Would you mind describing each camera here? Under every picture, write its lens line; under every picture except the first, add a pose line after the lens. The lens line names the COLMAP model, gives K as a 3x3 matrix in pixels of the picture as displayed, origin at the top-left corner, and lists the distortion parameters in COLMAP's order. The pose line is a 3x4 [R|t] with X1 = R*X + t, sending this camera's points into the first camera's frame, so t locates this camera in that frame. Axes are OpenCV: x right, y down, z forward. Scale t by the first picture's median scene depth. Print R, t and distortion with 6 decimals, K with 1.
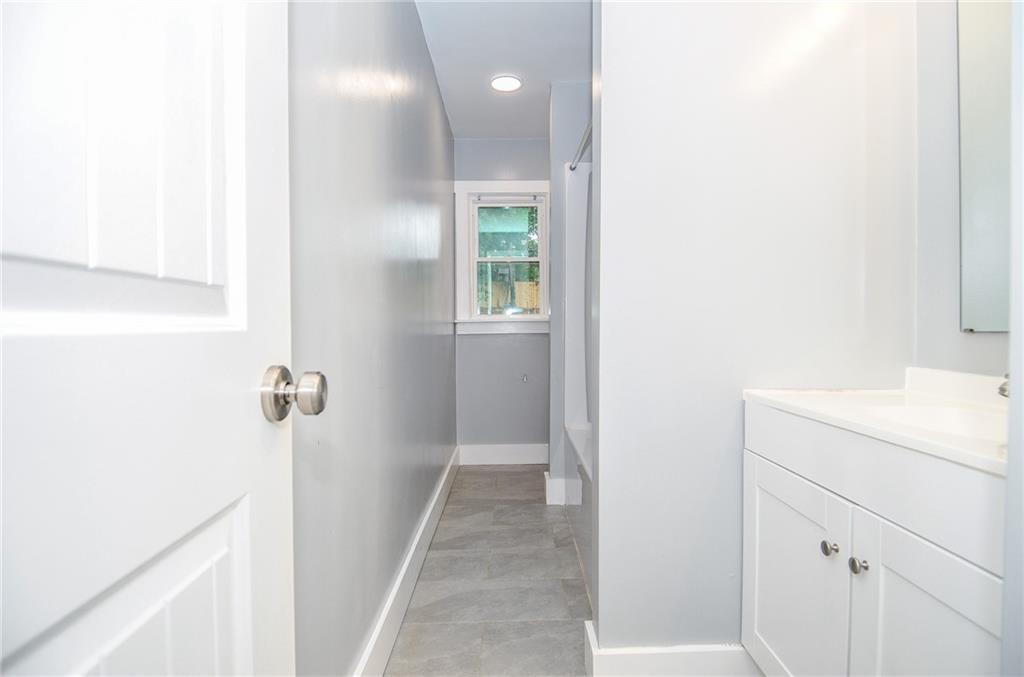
lens RADIAL K [[536.8, 0, 523.4], [0, 536.8, 334.0], [0, 0, 1]] dist [0.022626, -0.031681]
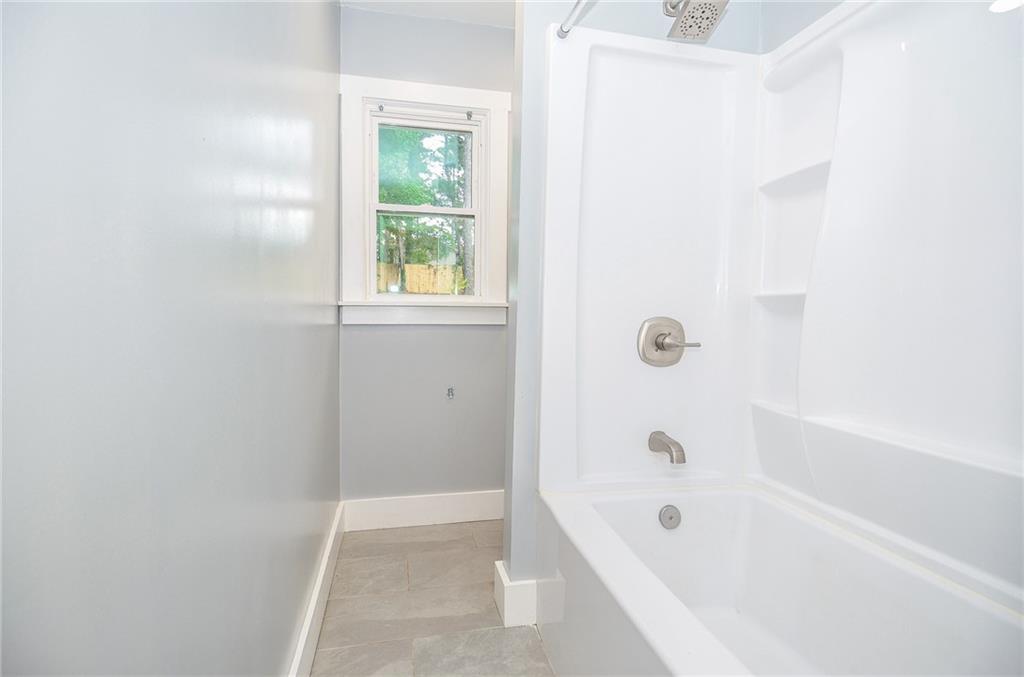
lens RADIAL K [[536.8, 0, 523.4], [0, 536.8, 334.0], [0, 0, 1]] dist [0.022626, -0.031681]
pose [[0.978998, 0.011609, 0.203539, -0.045859], [-0.016897, 0.999563, 0.024263, -0.007104], [-0.203168, -0.027193, 0.978766, 0.353922]]
